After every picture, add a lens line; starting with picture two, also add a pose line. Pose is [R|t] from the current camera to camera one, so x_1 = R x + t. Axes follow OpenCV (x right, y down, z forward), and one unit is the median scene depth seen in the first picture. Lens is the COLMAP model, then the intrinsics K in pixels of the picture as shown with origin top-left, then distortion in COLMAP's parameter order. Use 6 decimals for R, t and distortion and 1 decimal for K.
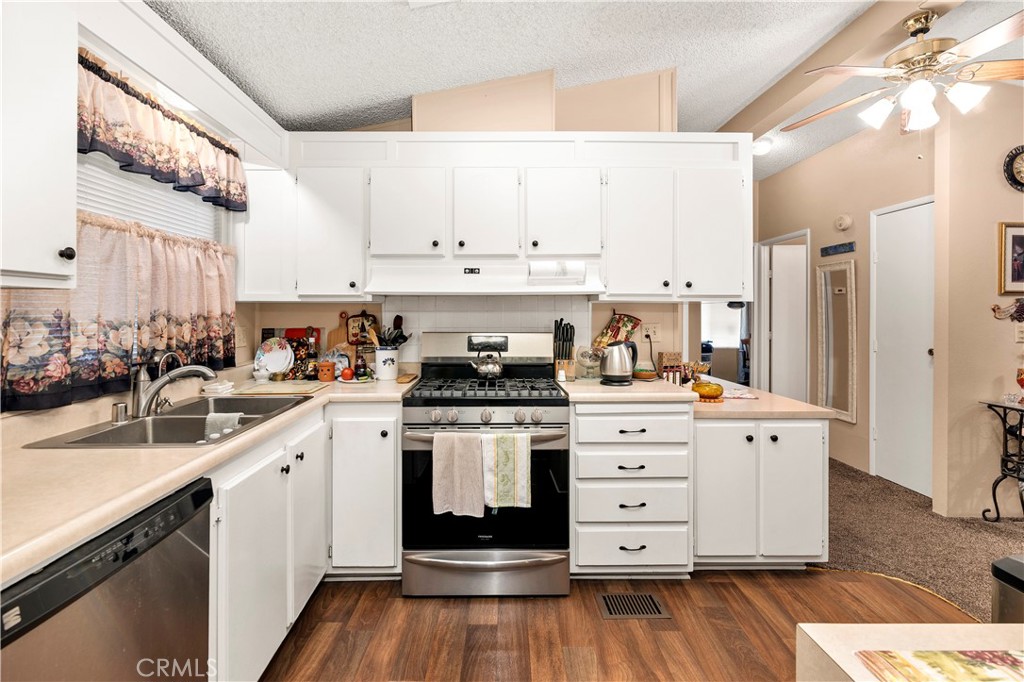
lens RADIAL K [[480.1, 0, 493.9], [0, 480.1, 312.0], [0, 0, 1]] dist [-0.002708, 0.001218]
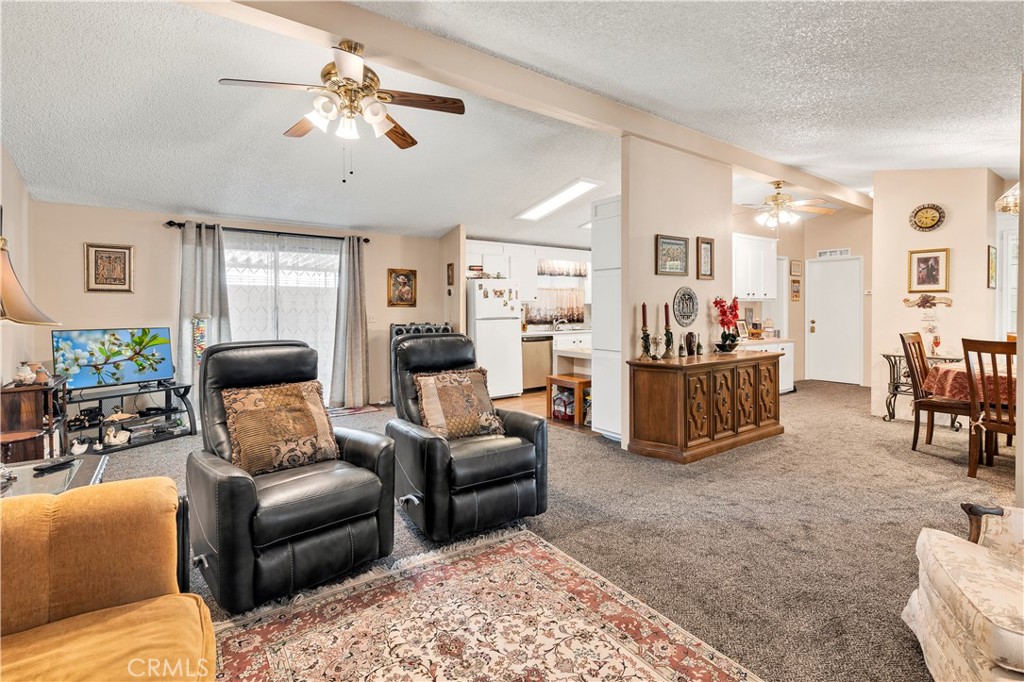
lens RADIAL K [[480.1, 0, 519.7], [0, 480.1, 313.2], [0, 0, 1]] dist [-0.002708, 0.001218]
pose [[0.597466, 0.000351, -0.801894, 1.908609], [0.008181, 0.999945, 0.006533, 0.017863], [0.801853, -0.010464, 0.597430, -1.389363]]
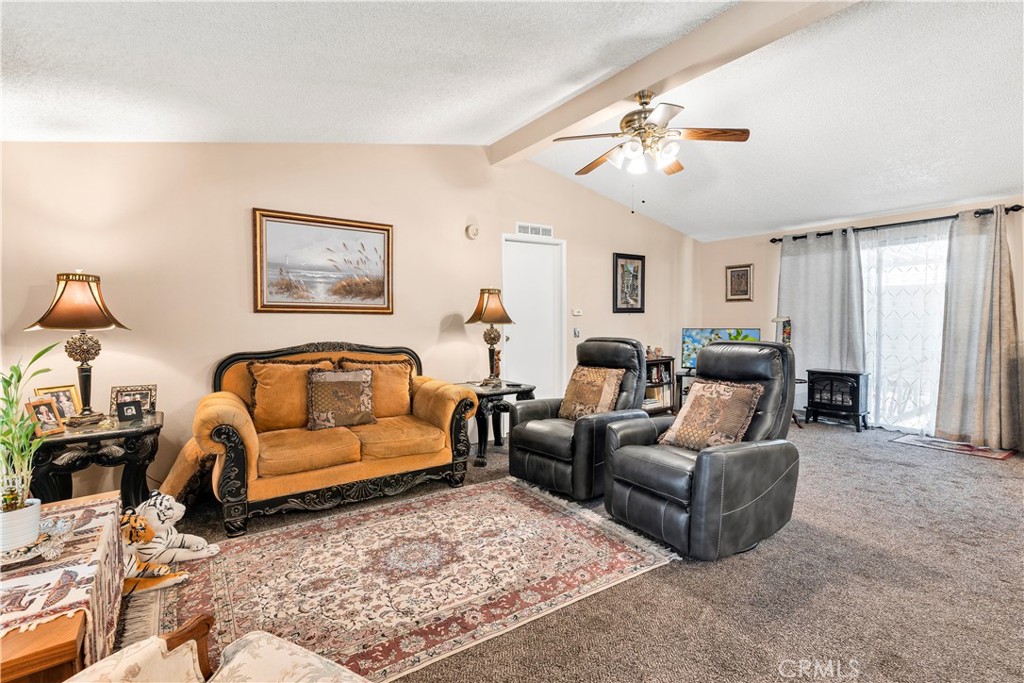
lens RADIAL K [[480.1, 0, 504.2], [0, 480.1, 338.7], [0, 0, 1]] dist [-0.002708, 0.001218]
pose [[-0.825107, 0.029550, -0.564203, 1.867181], [0.012774, 0.999352, 0.033660, 0.027680], [0.564832, 0.020566, -0.824949, -0.208947]]
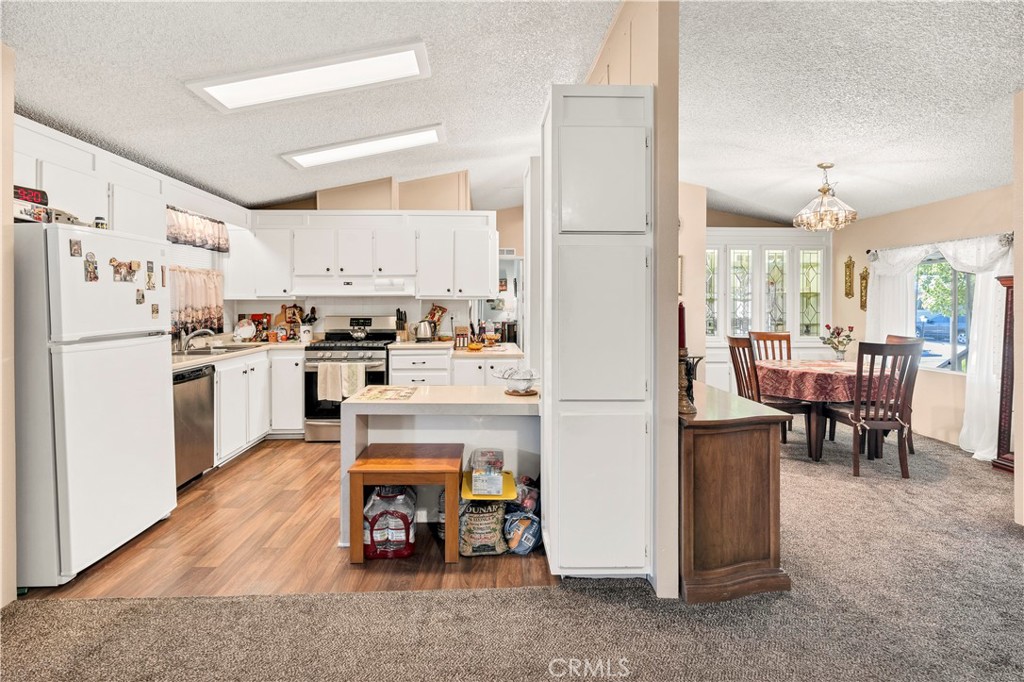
lens RADIAL K [[480.1, 0, 493.5], [0, 480.1, 310.7], [0, 0, 1]] dist [-0.002708, 0.001218]
pose [[0.999835, -0.001553, 0.018071, 0.505052], [0.001313, 0.999910, 0.013318, -0.002277], [-0.018090, -0.013292, 0.999748, -0.933989]]
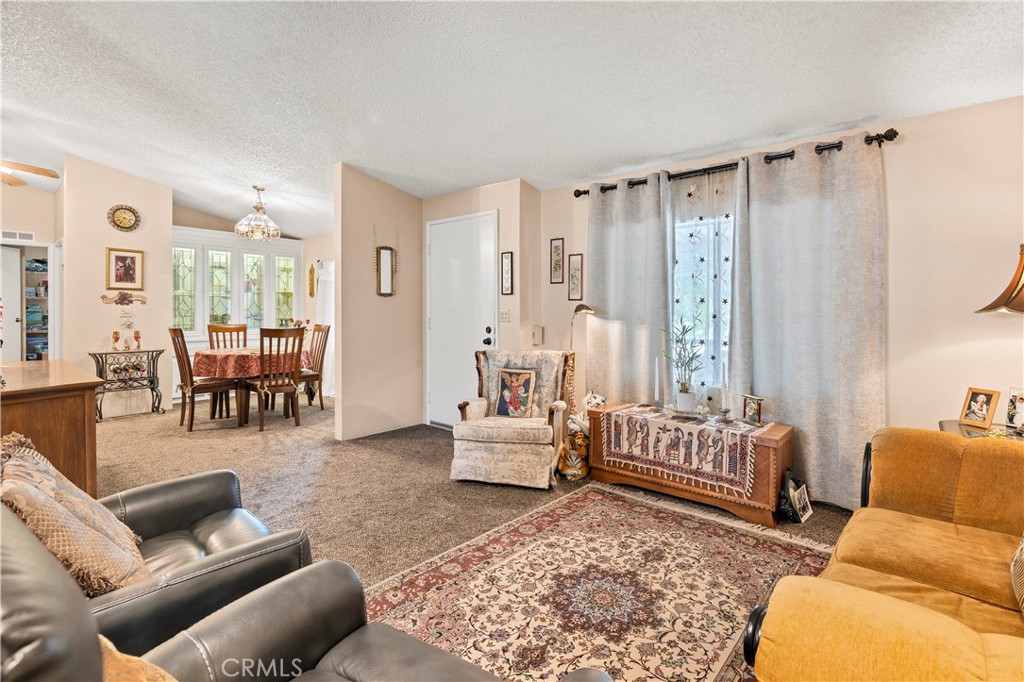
lens RADIAL K [[480.1, 0, 506.8], [0, 480.1, 320.3], [0, 0, 1]] dist [-0.002708, 0.001218]
pose [[0.656748, -0.012594, 0.754005, 0.829319], [-0.007645, 0.999698, 0.023357, 0.028840], [-0.754072, -0.021104, 0.656453, -1.450619]]
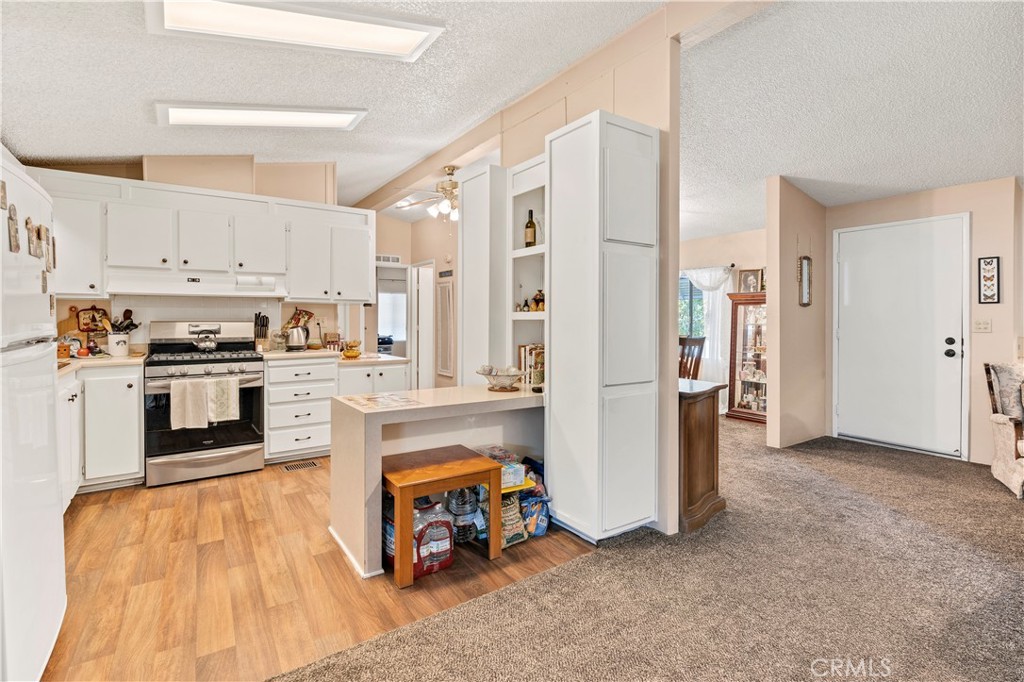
lens RADIAL K [[480.1, 0, 494.3], [0, 480.1, 322.5], [0, 0, 1]] dist [-0.002708, 0.001218]
pose [[0.838599, -0.004434, 0.544732, -0.076191], [-0.002871, 0.999917, 0.012559, 0.026394], [-0.544742, -0.012095, 0.838516, -0.786571]]
